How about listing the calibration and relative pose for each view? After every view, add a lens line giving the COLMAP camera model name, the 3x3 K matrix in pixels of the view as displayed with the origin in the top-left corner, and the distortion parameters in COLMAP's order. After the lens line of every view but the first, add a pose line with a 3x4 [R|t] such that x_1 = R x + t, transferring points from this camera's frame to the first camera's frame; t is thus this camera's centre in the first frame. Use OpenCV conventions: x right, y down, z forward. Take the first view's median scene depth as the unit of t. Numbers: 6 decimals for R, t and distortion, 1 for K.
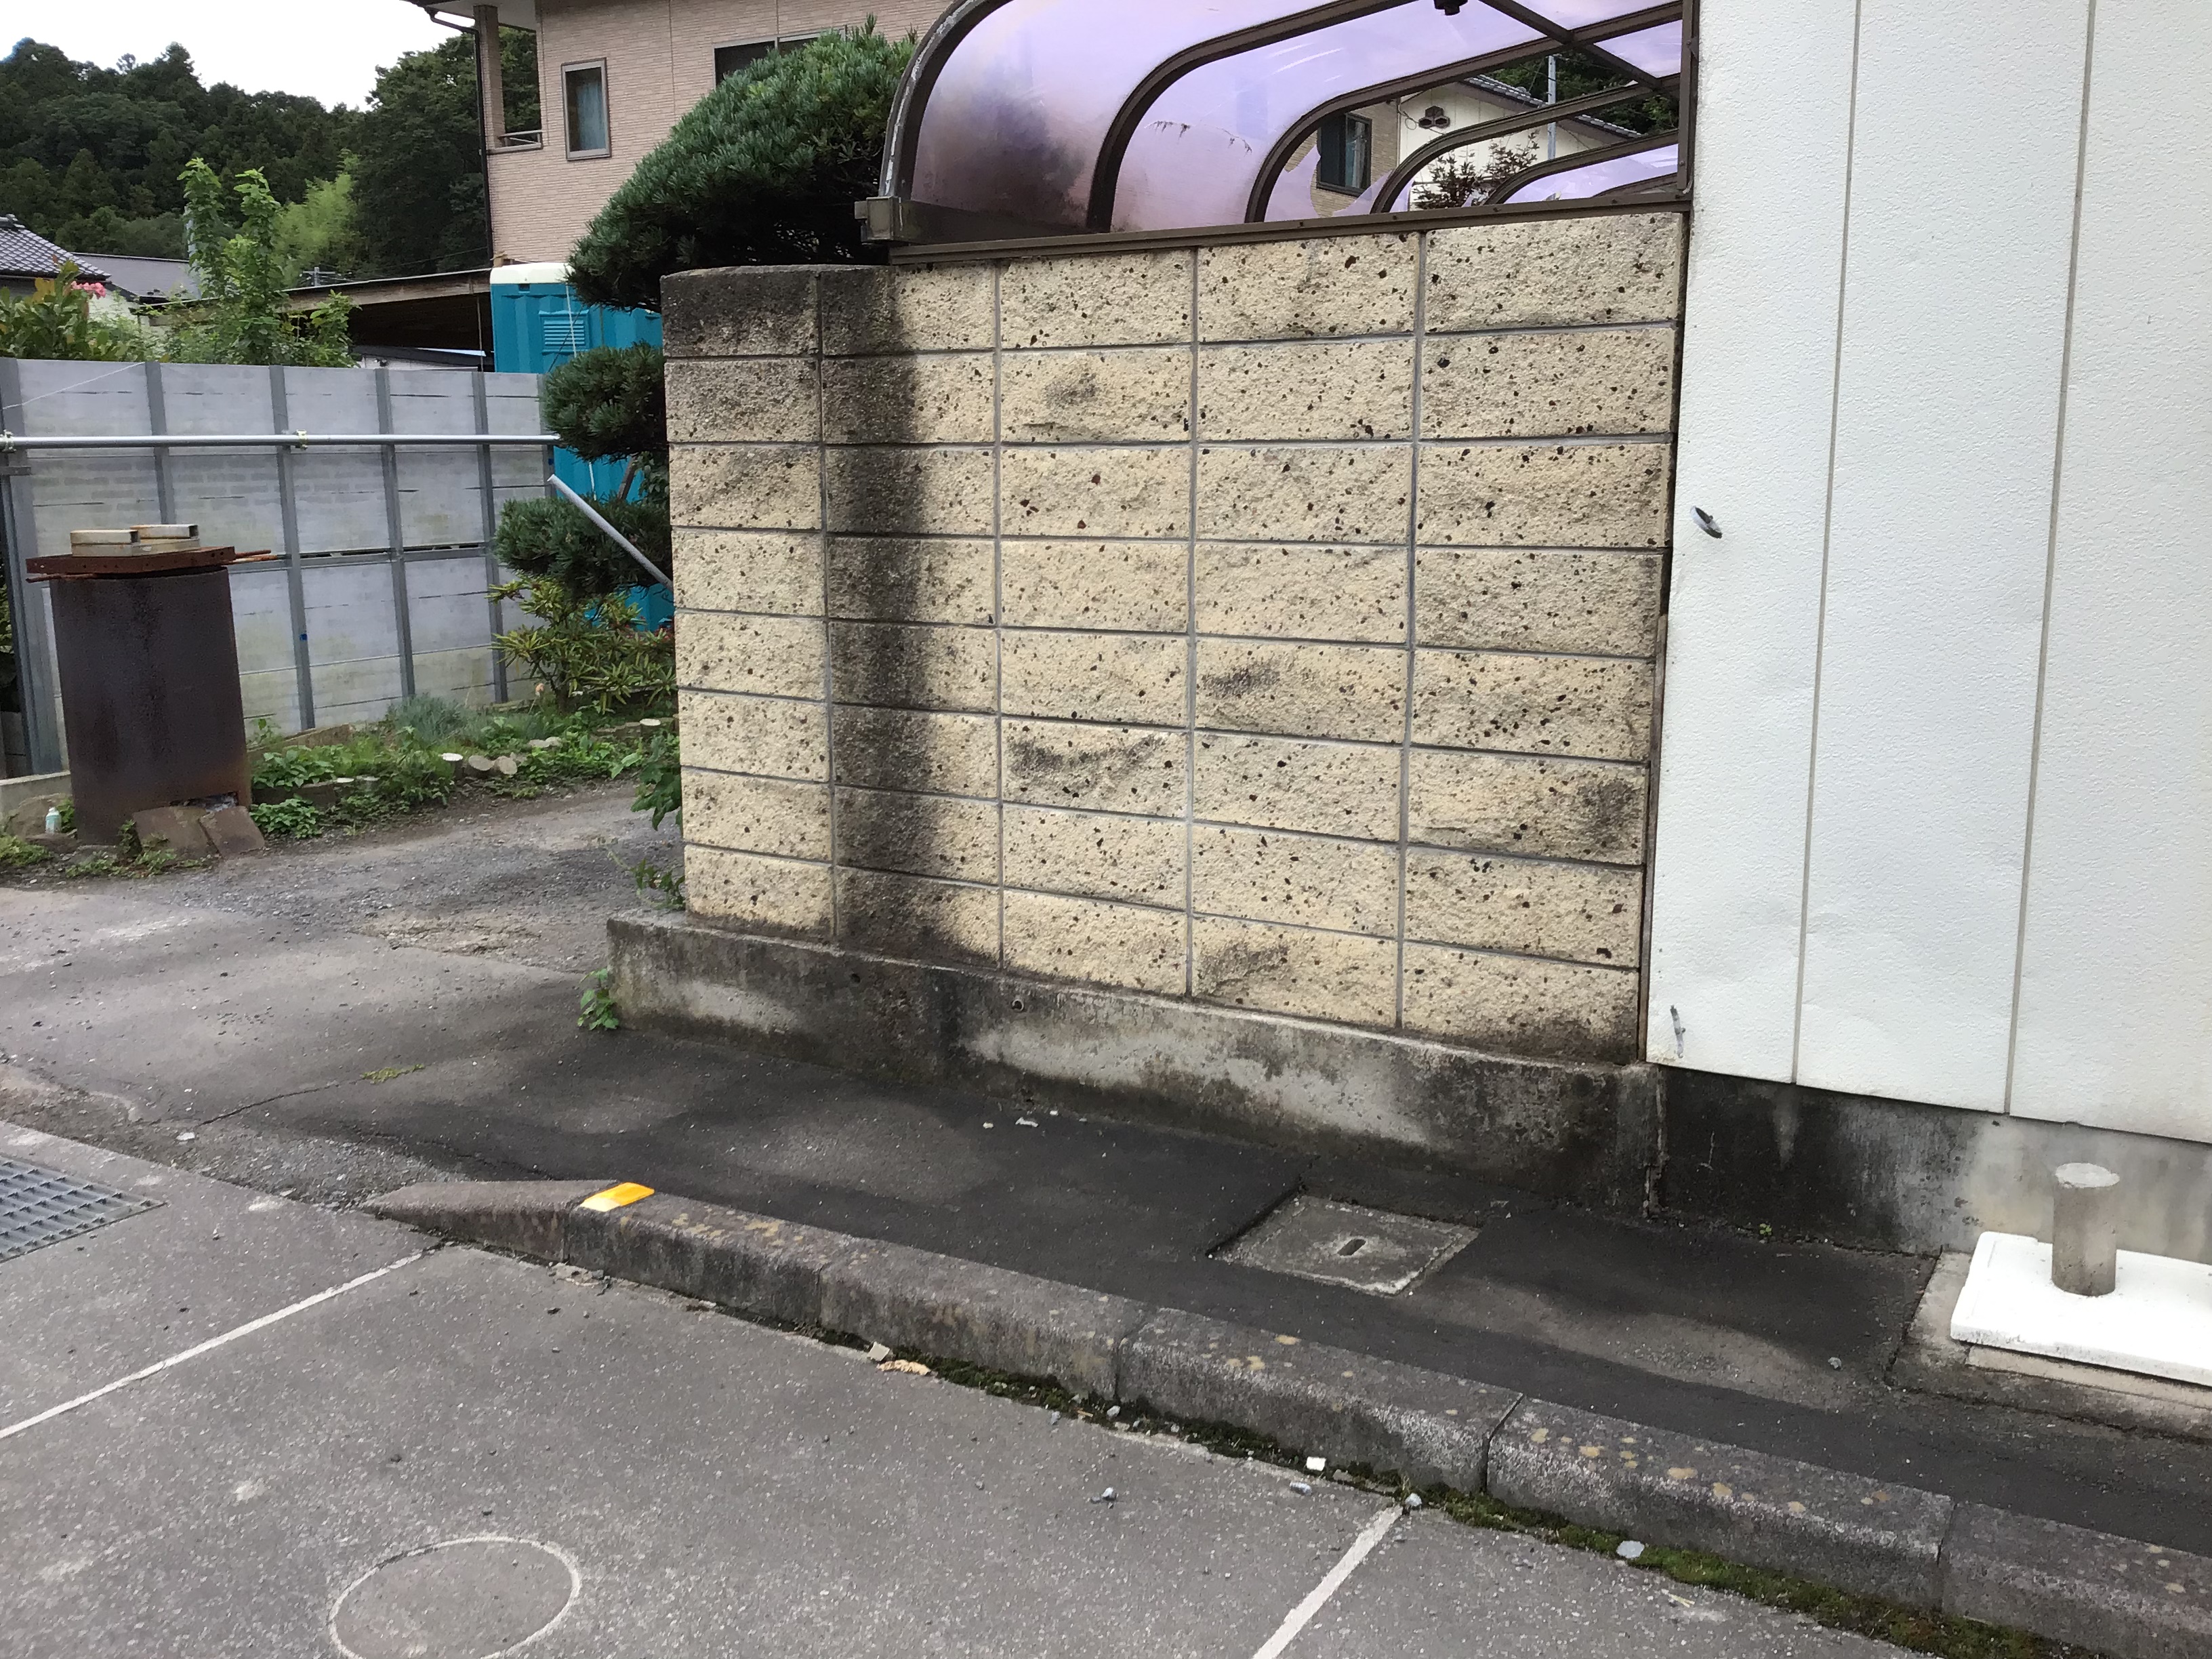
lens RADIAL K [[2027.3, 0, 1109.3], [0, 2027.3, 809.1], [0, 0, 1]] dist [0.127271, -0.263932]
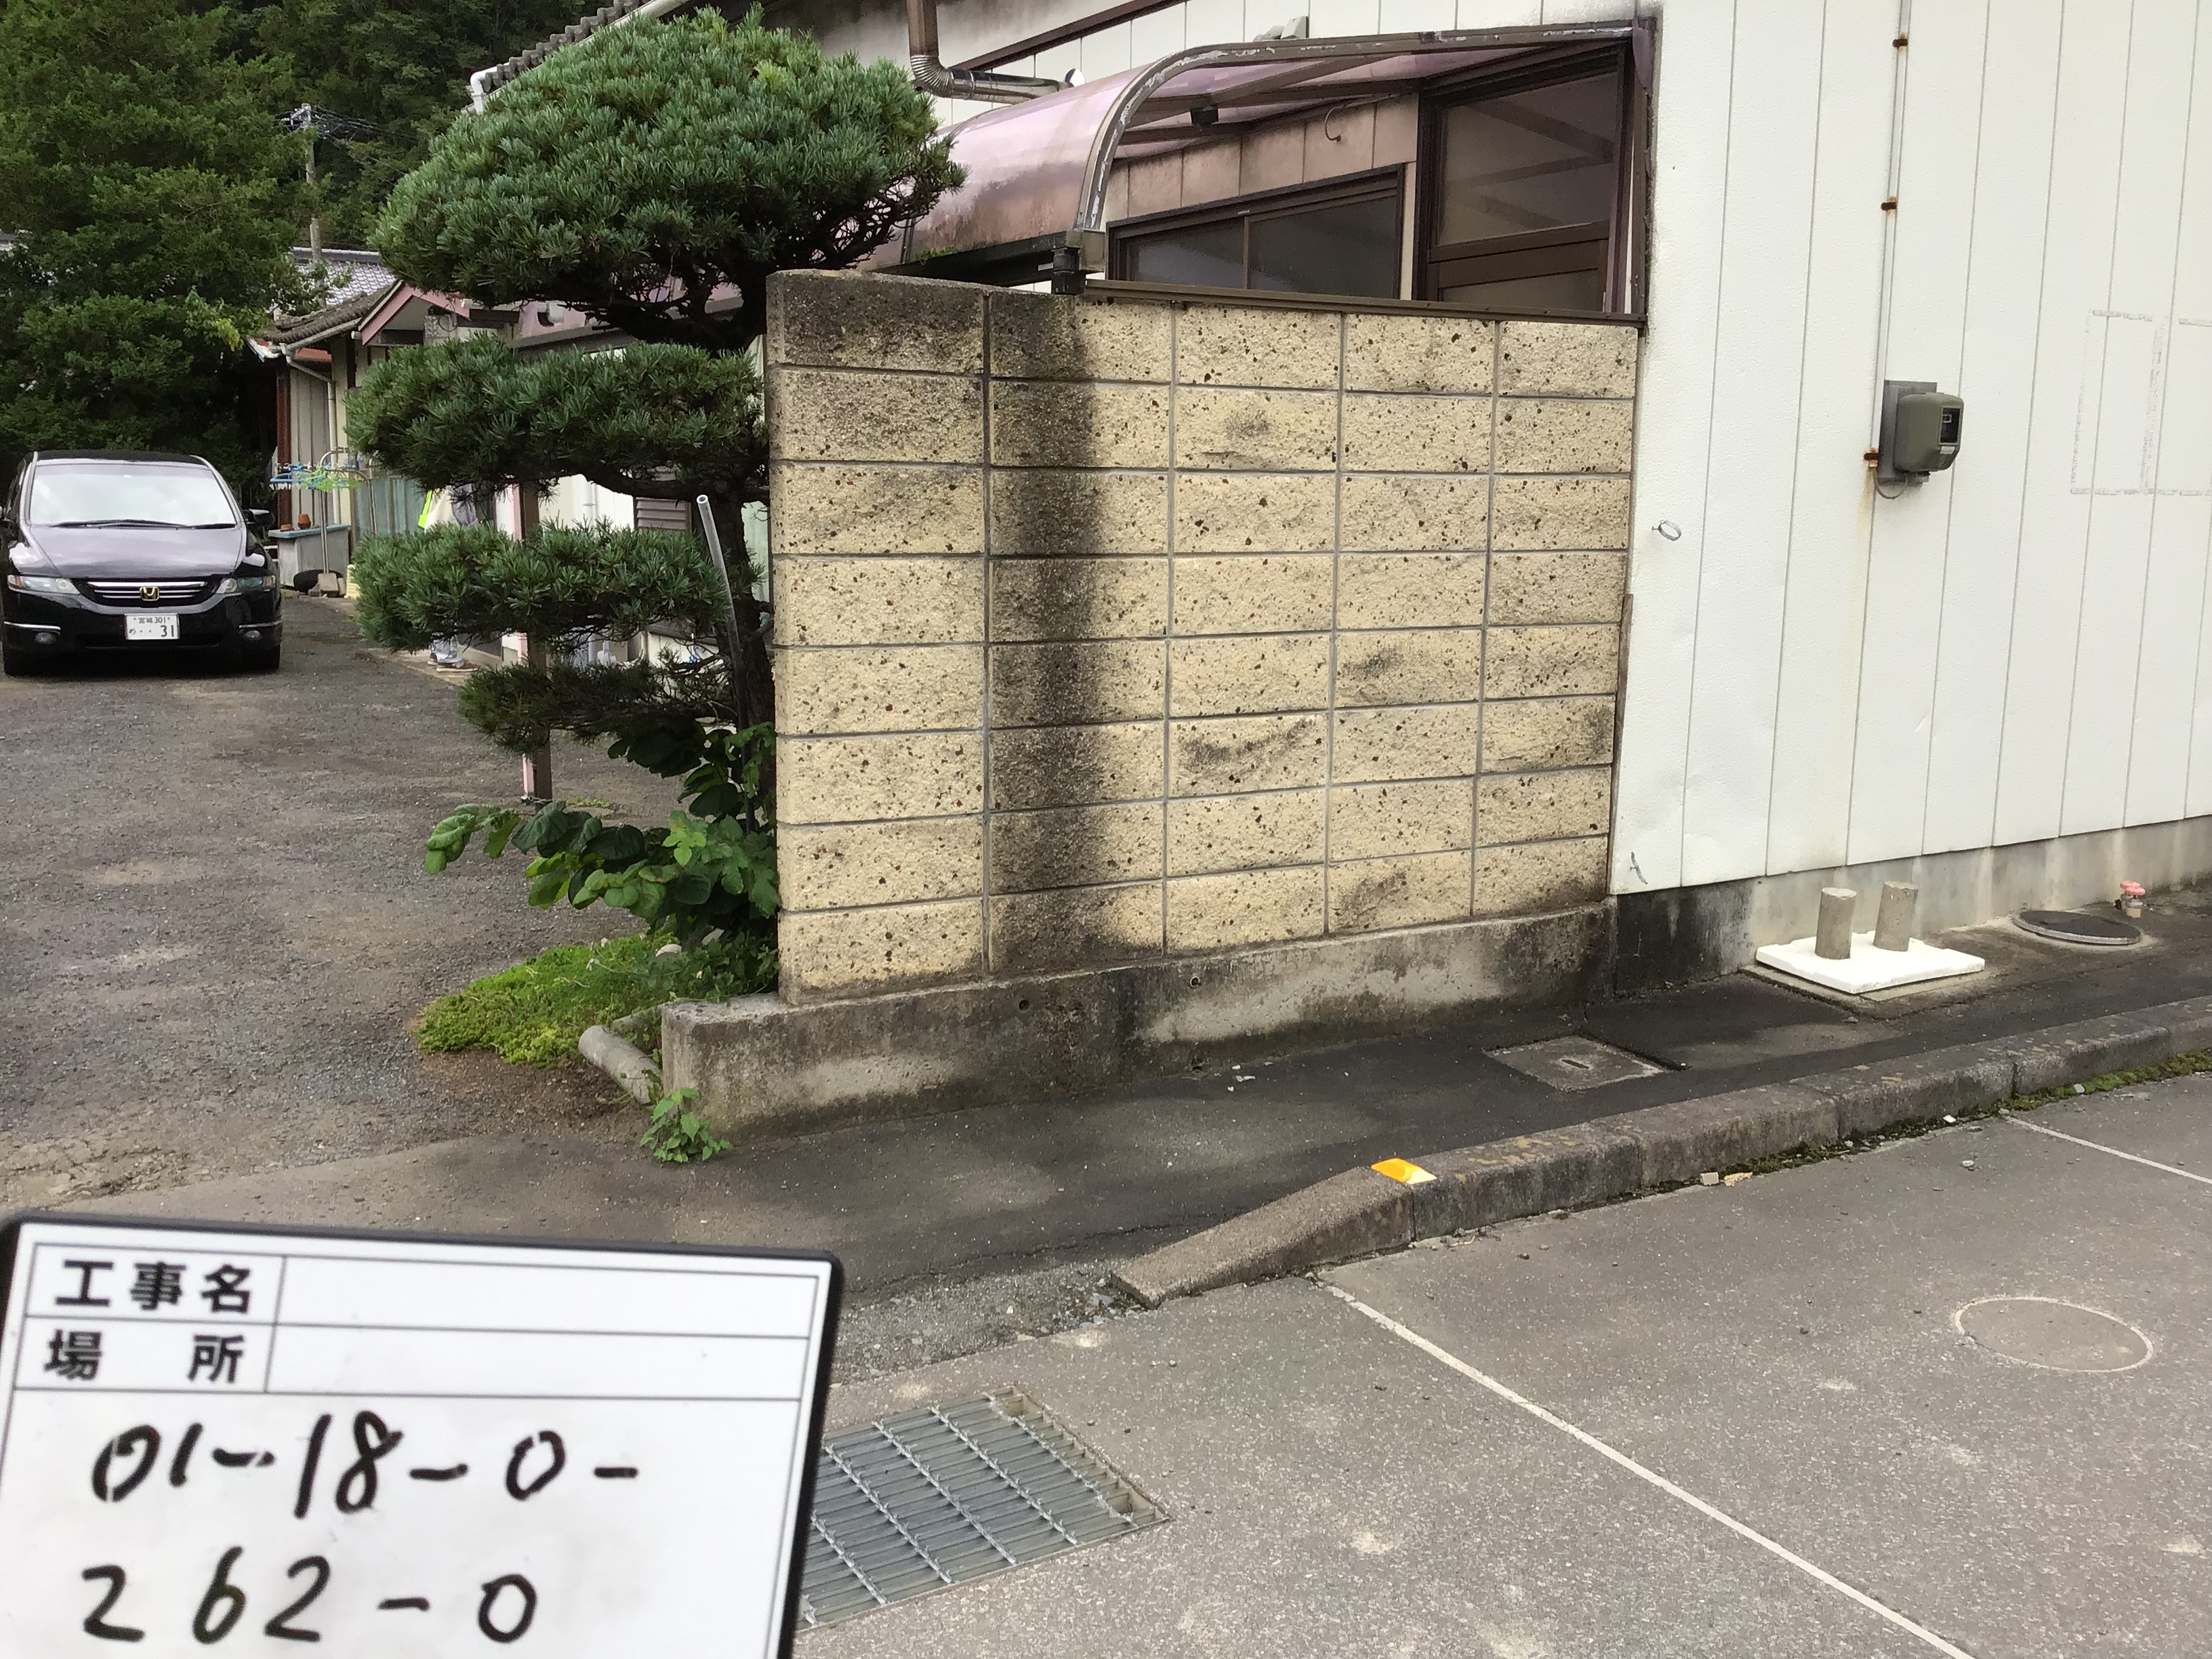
lens RADIAL K [[2027.3, 0, 1109.3], [0, 2027.3, 809.1], [0, 0, 1]] dist [0.127271, -0.263932]
pose [[0.472290, -0.123809, 0.872705, -1.066094], [0.143777, 0.987647, 0.062306, -0.073983], [-0.869638, 0.096049, 0.484257, 0.529748]]
